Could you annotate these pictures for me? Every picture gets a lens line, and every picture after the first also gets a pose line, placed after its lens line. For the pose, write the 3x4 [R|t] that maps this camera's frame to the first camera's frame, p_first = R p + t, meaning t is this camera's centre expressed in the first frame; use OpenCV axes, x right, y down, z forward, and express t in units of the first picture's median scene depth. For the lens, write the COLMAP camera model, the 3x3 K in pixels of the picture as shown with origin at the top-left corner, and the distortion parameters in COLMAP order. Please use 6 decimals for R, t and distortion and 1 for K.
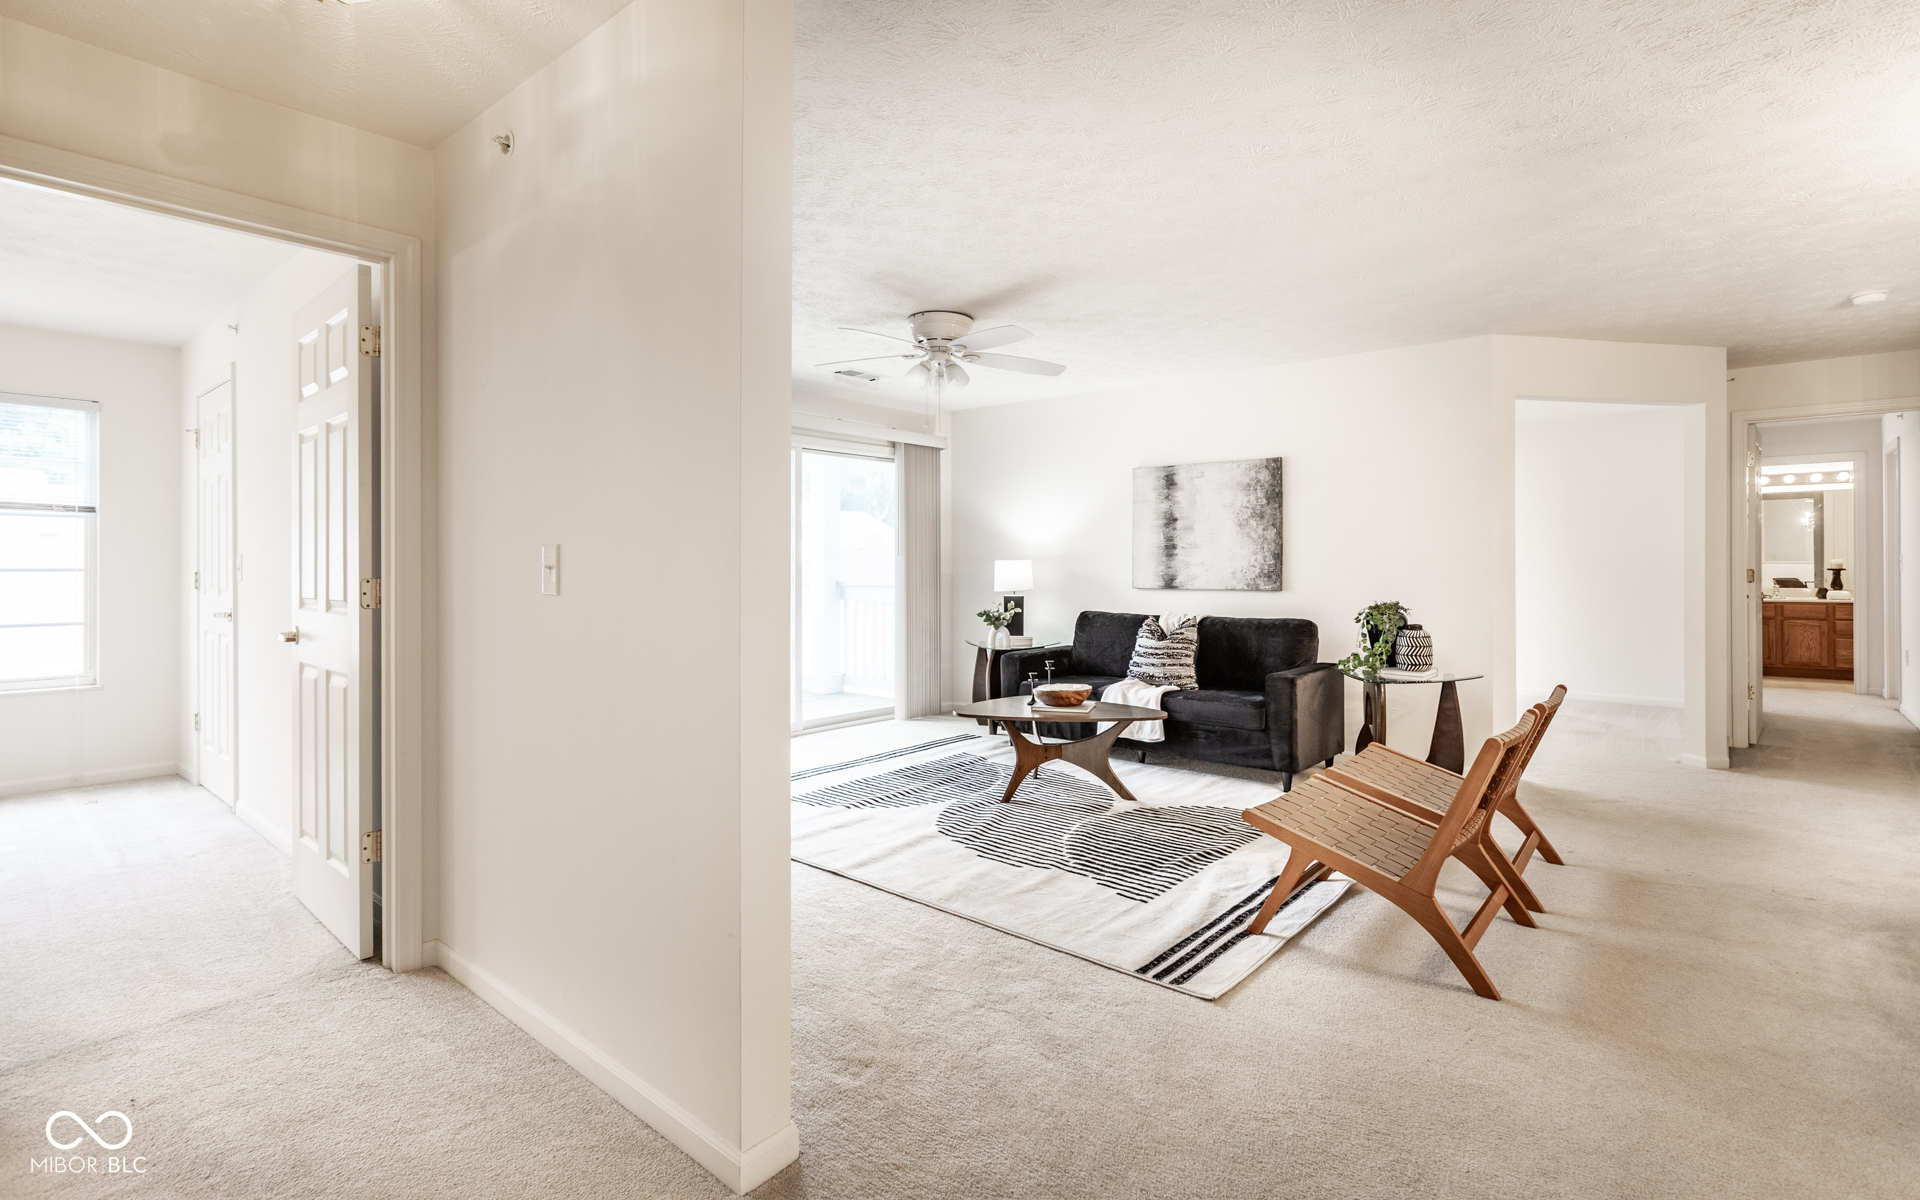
lens RADIAL K [[931.3, 0, 936.2], [0, 931.3, 558.4], [0, 0, 1]] dist [-0.007186, 0.003332]
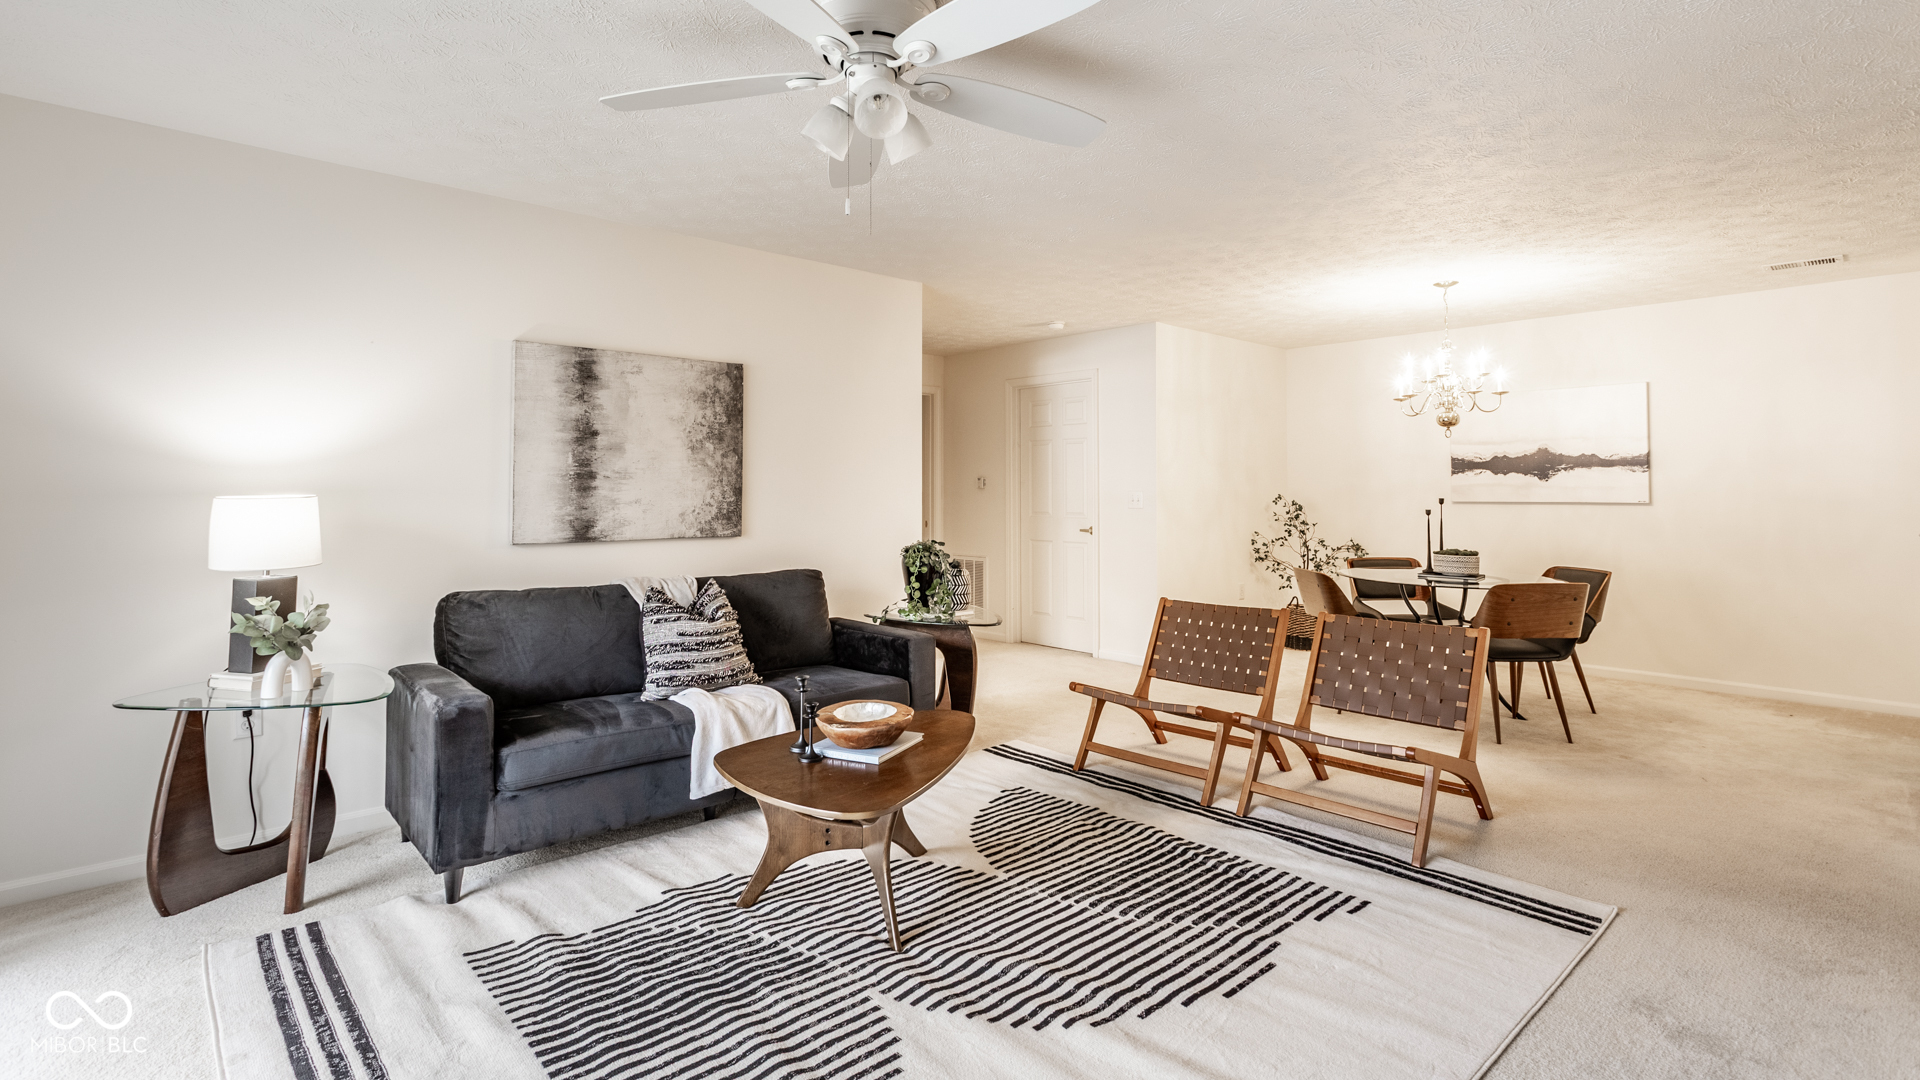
lens RADIAL K [[927.5, 0, 968.1], [0, 927.5, 470.6], [0, 0, 1]] dist [0.004202, -0.003157]
pose [[0.090923, 0.023799, 0.995573, -0.379579], [-0.005545, 0.999711, -0.023392, -0.002647], [-0.995842, -0.003393, 0.091029, 0.734807]]
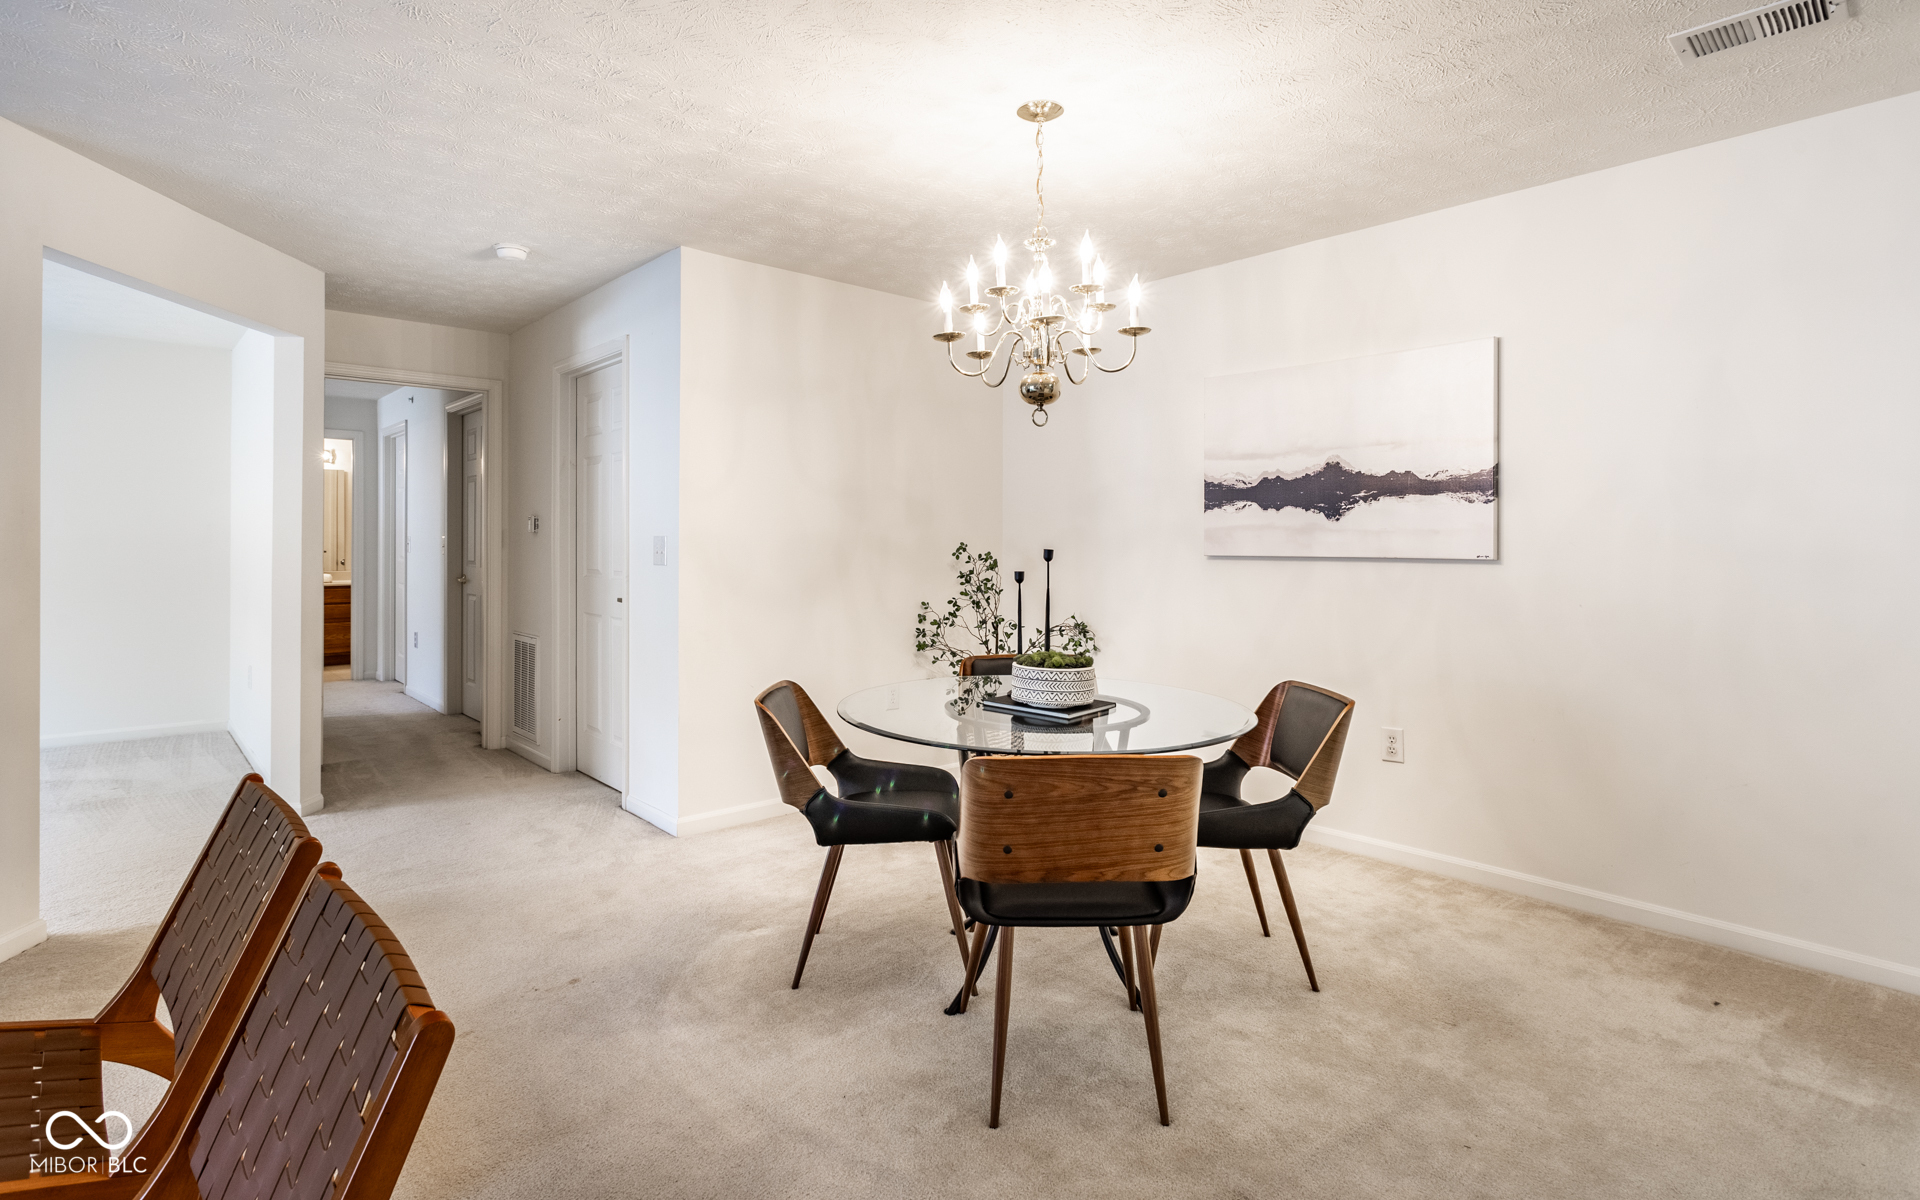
lens RADIAL K [[931.3, 0, 944.4], [0, 931.3, 546.8], [0, 0, 1]] dist [-0.007186, 0.003332]
pose [[0.114911, -0.001022, 0.993375, 0.115458], [-0.007578, 0.999969, 0.001905, -0.000865], [-0.993347, -0.007746, 0.114899, 0.344544]]
